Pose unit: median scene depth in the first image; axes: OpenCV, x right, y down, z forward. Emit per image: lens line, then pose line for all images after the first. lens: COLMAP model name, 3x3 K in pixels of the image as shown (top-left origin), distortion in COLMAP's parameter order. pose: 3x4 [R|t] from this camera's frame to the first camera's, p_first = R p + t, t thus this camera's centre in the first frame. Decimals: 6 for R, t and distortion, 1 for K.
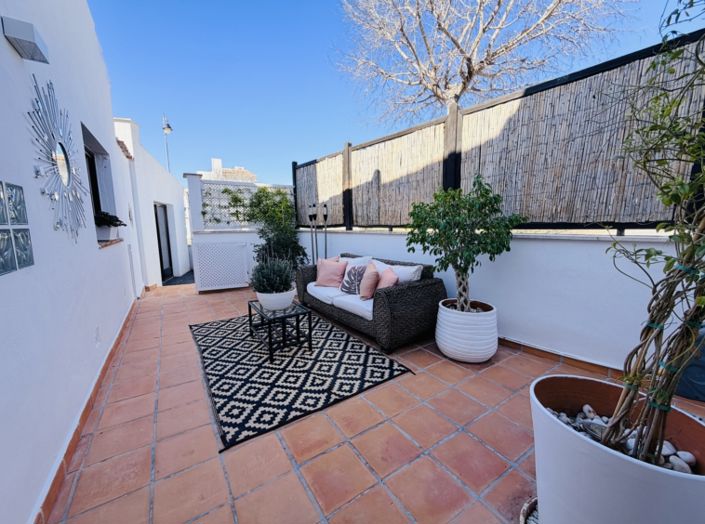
lens RADIAL K [[280.7, 0, 350.6], [0, 280.7, 262.0], [0, 0, 1]] dist [-0.000344, -0.000087]
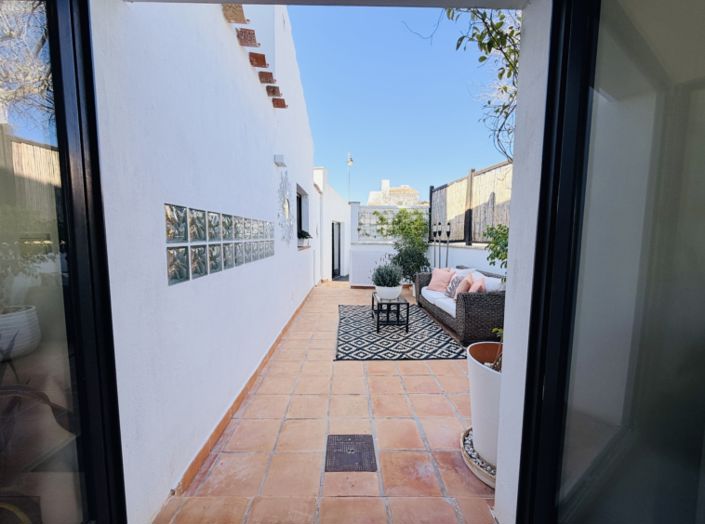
lens RADIAL K [[280.7, 0, 350.6], [0, 280.7, 262.0], [0, 0, 1]] dist [-0.000344, -0.000087]
pose [[0.846110, 0.065010, -0.529029, 0.221111], [-0.089015, 0.995830, -0.019993, 0.018554], [0.525523, 0.064008, 0.848368, -0.218741]]
